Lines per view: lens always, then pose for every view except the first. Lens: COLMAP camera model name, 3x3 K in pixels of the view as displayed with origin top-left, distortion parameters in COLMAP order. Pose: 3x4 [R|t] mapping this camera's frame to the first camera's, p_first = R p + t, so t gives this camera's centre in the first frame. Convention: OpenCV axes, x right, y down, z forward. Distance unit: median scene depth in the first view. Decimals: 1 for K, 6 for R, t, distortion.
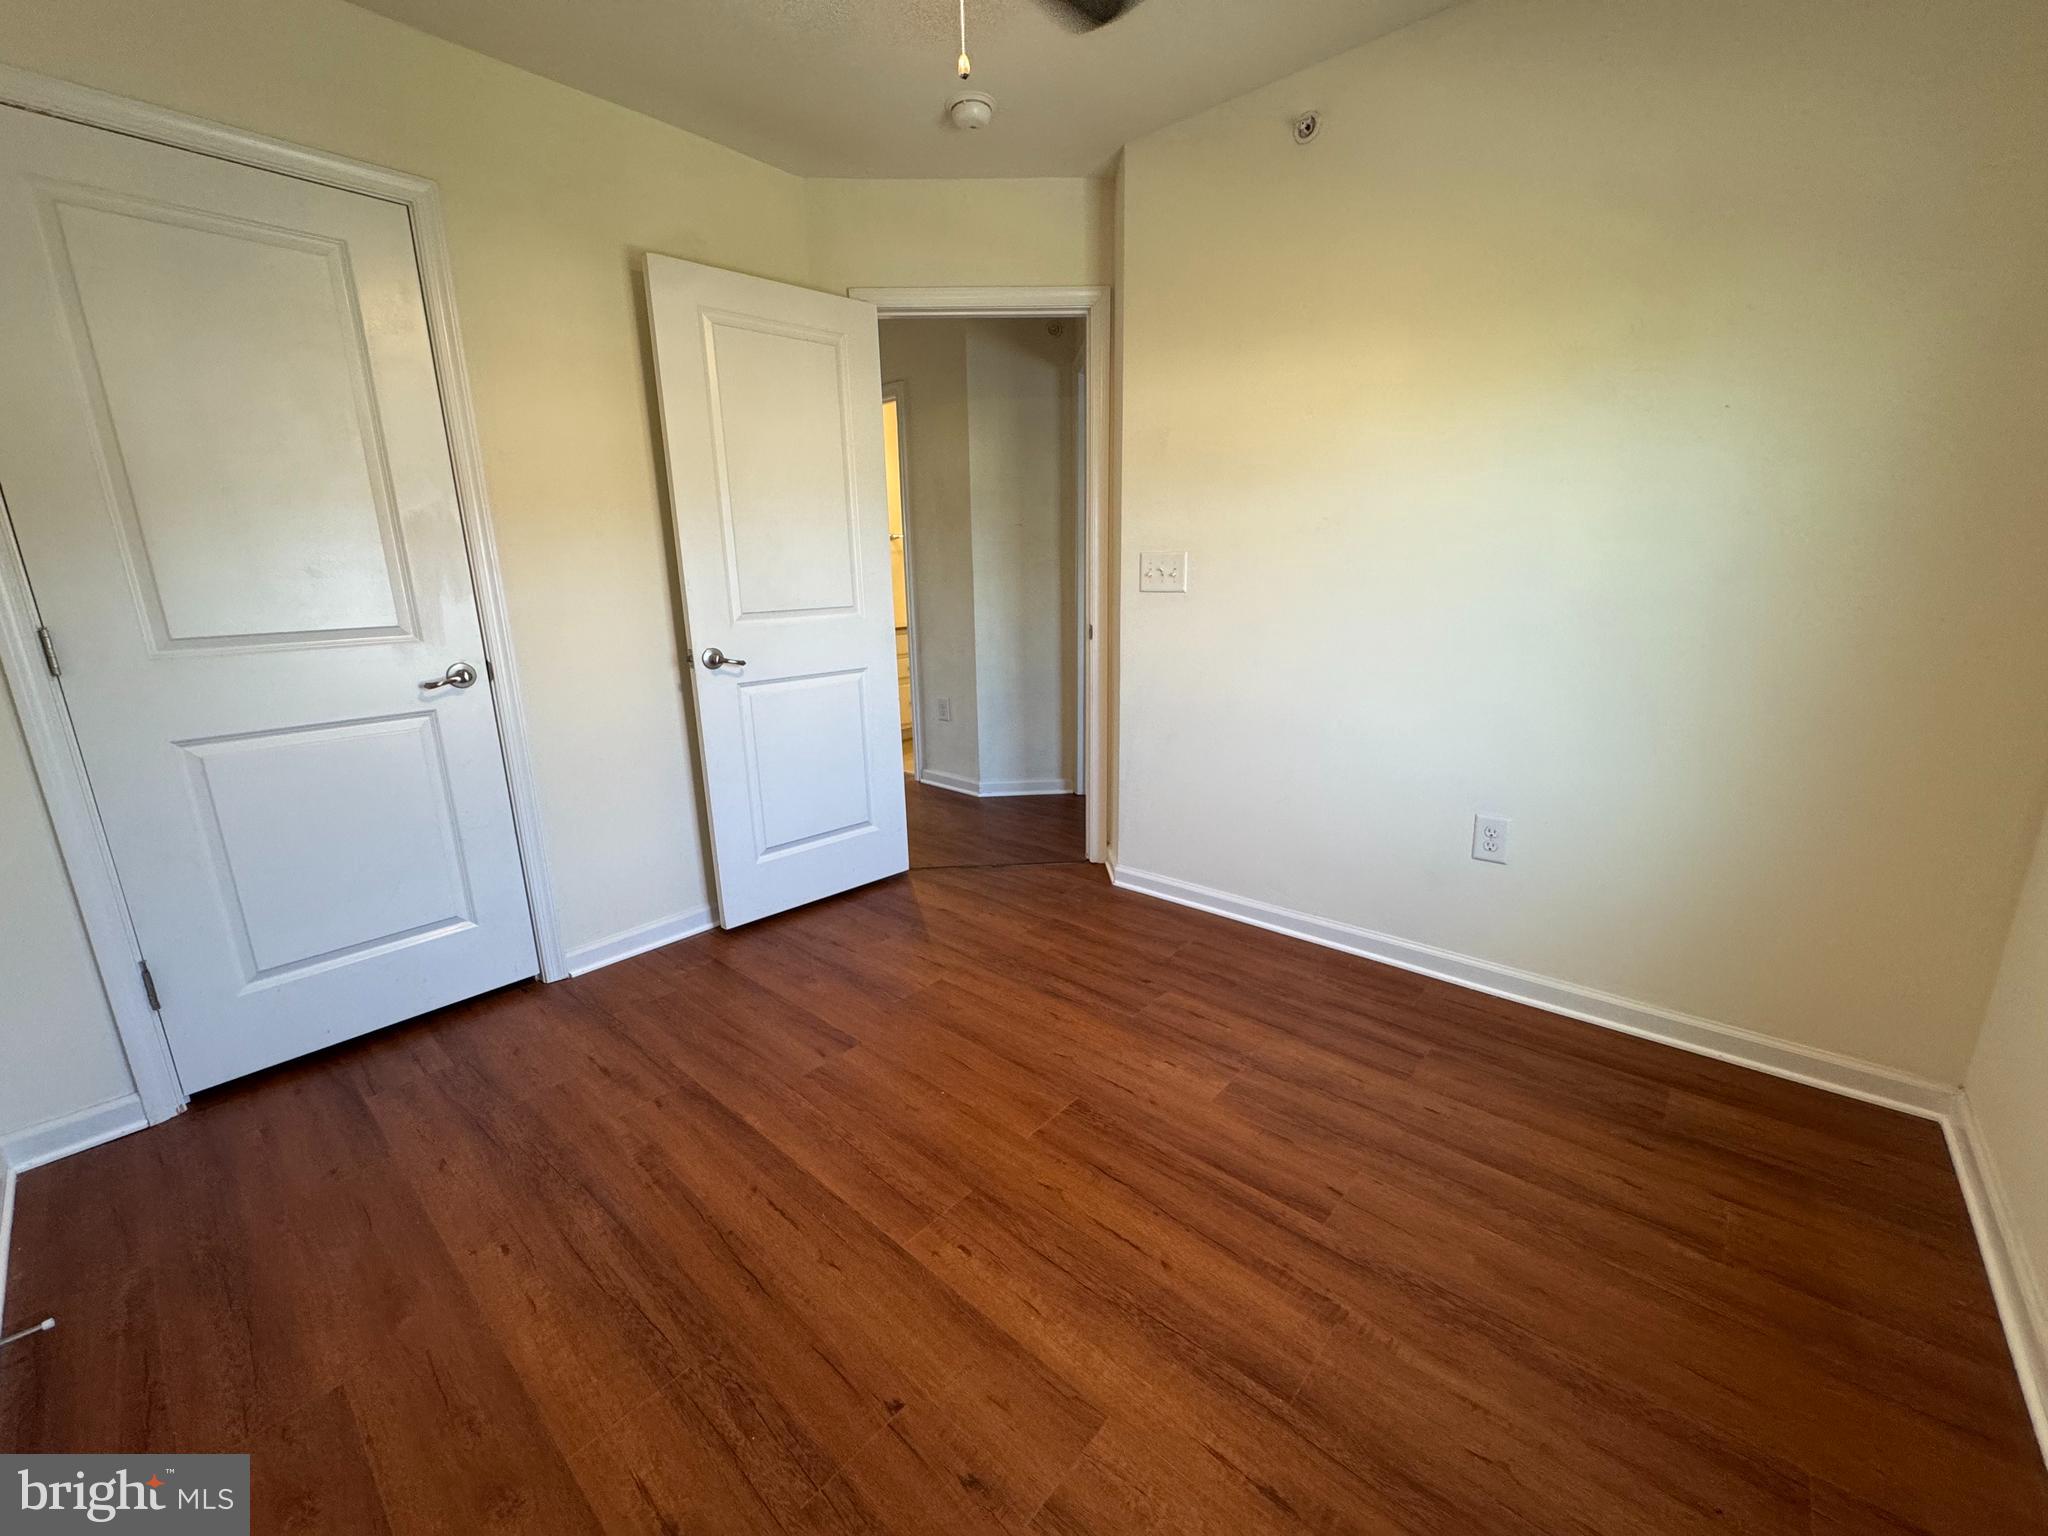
lens RADIAL K [[839.2, 0, 1017.0], [0, 839.2, 763.0], [0, 0, 1]] dist [0.003386, 0.001203]
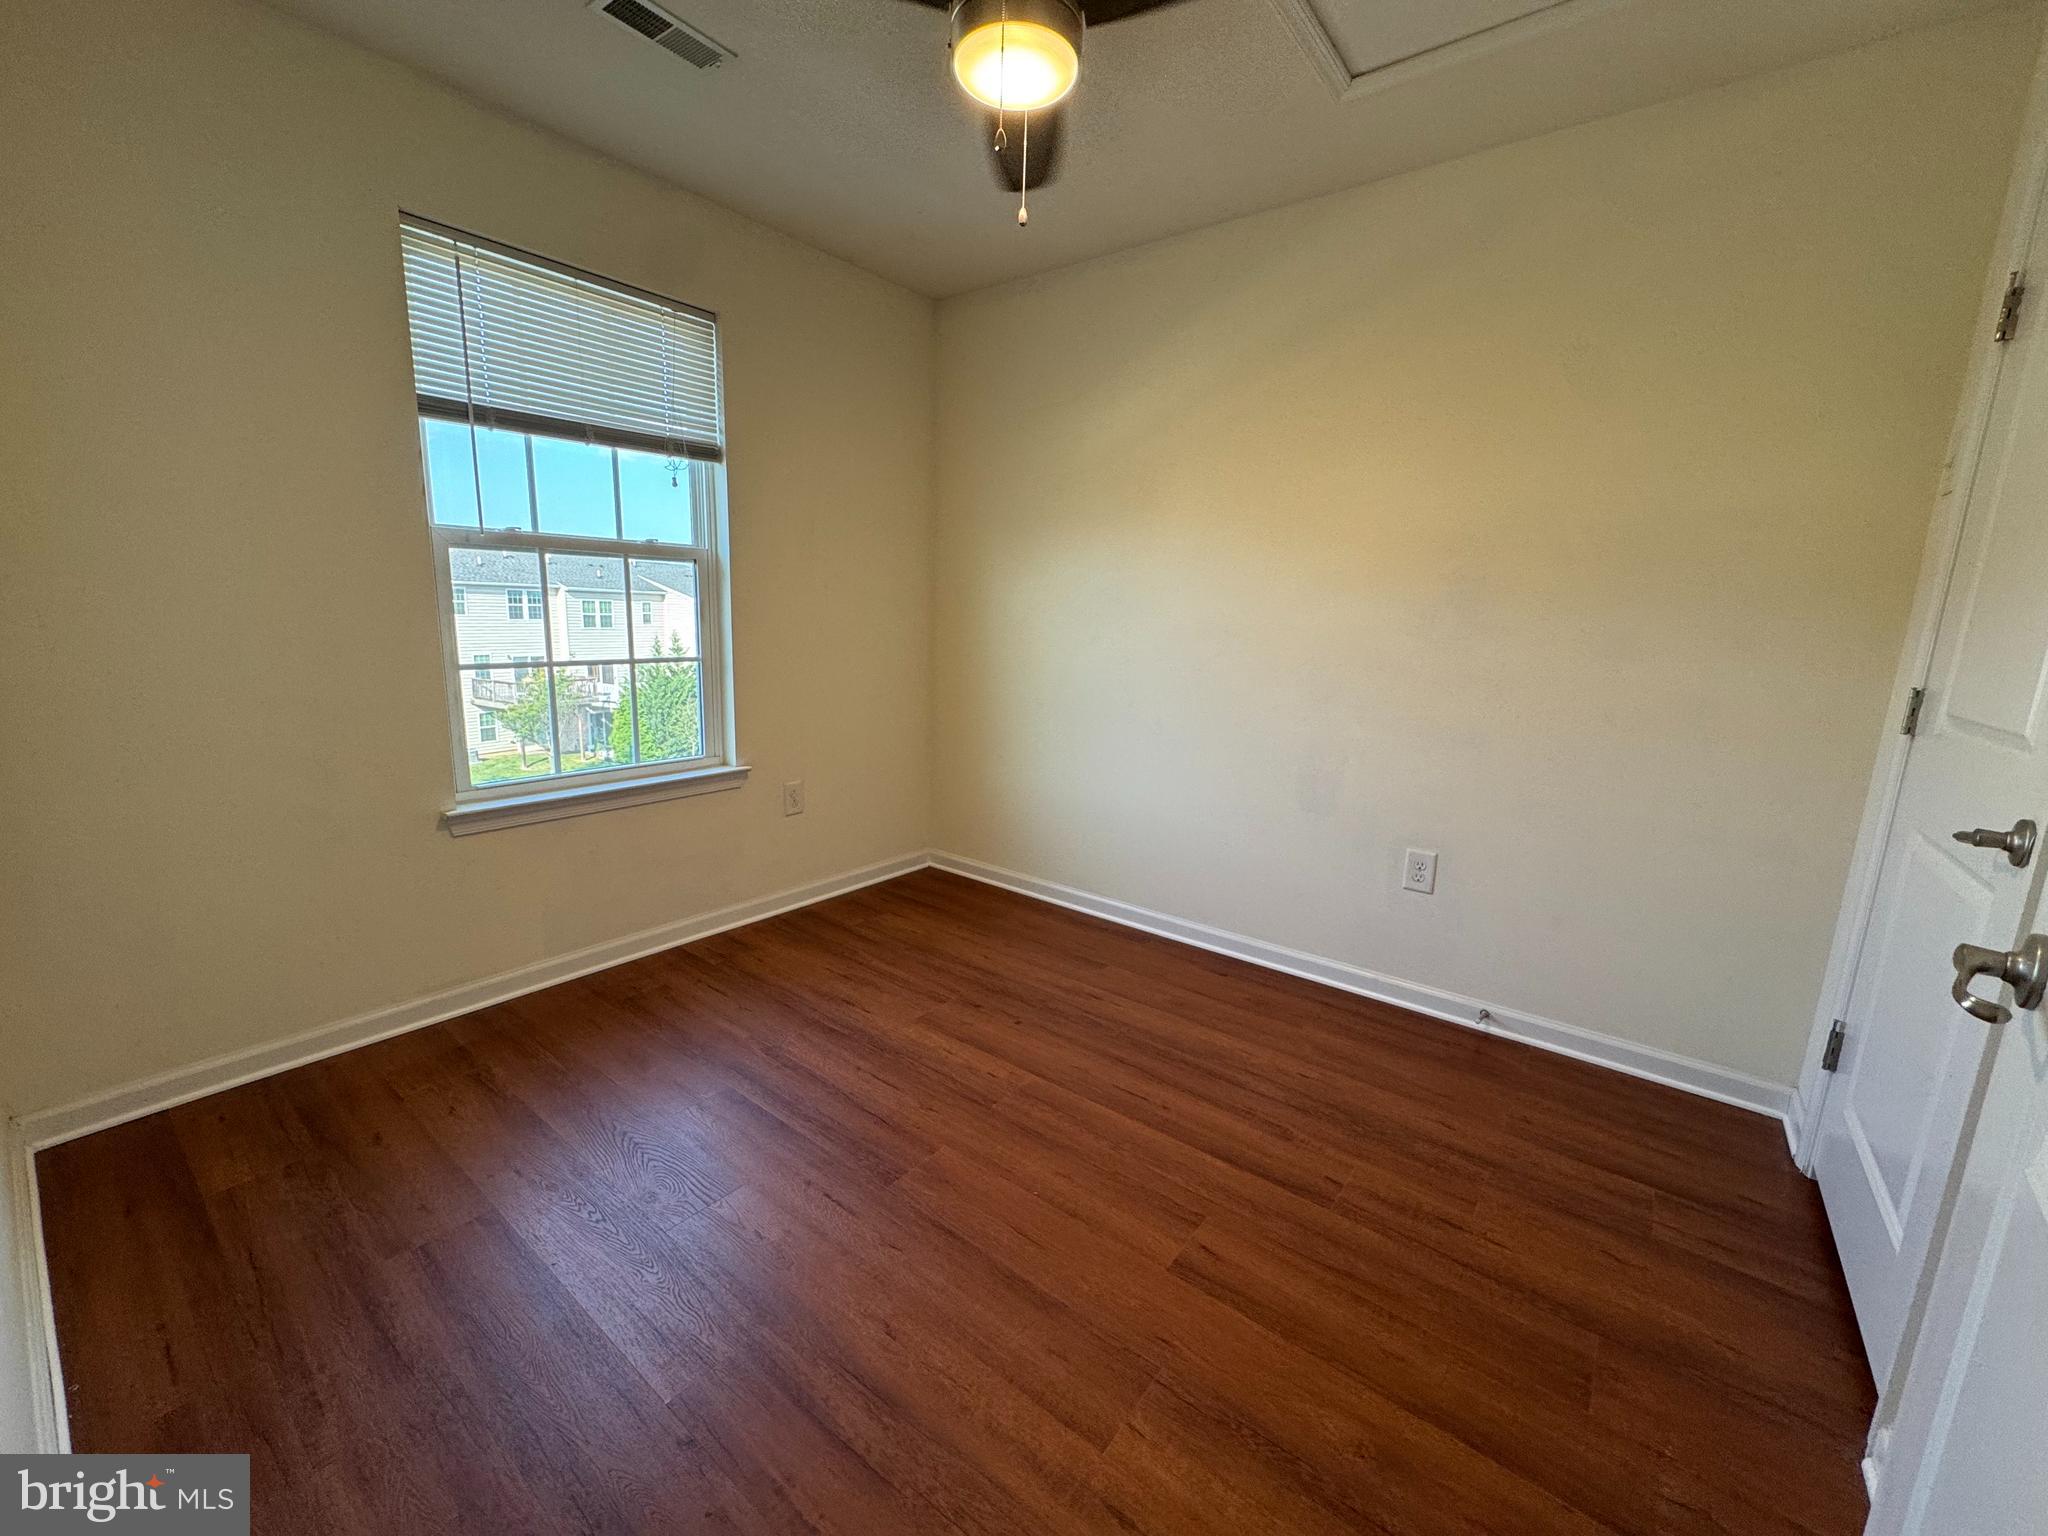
lens RADIAL K [[839.2, 0, 1013.1], [0, 839.2, 770.1], [0, 0, 1]] dist [0.003386, 0.001203]
pose [[-0.998524, 0.002029, -0.054268, -0.016031], [-0.020260, 0.913235, 0.406929, -0.404496], [0.050385, 0.407428, -0.911846, 1.693507]]
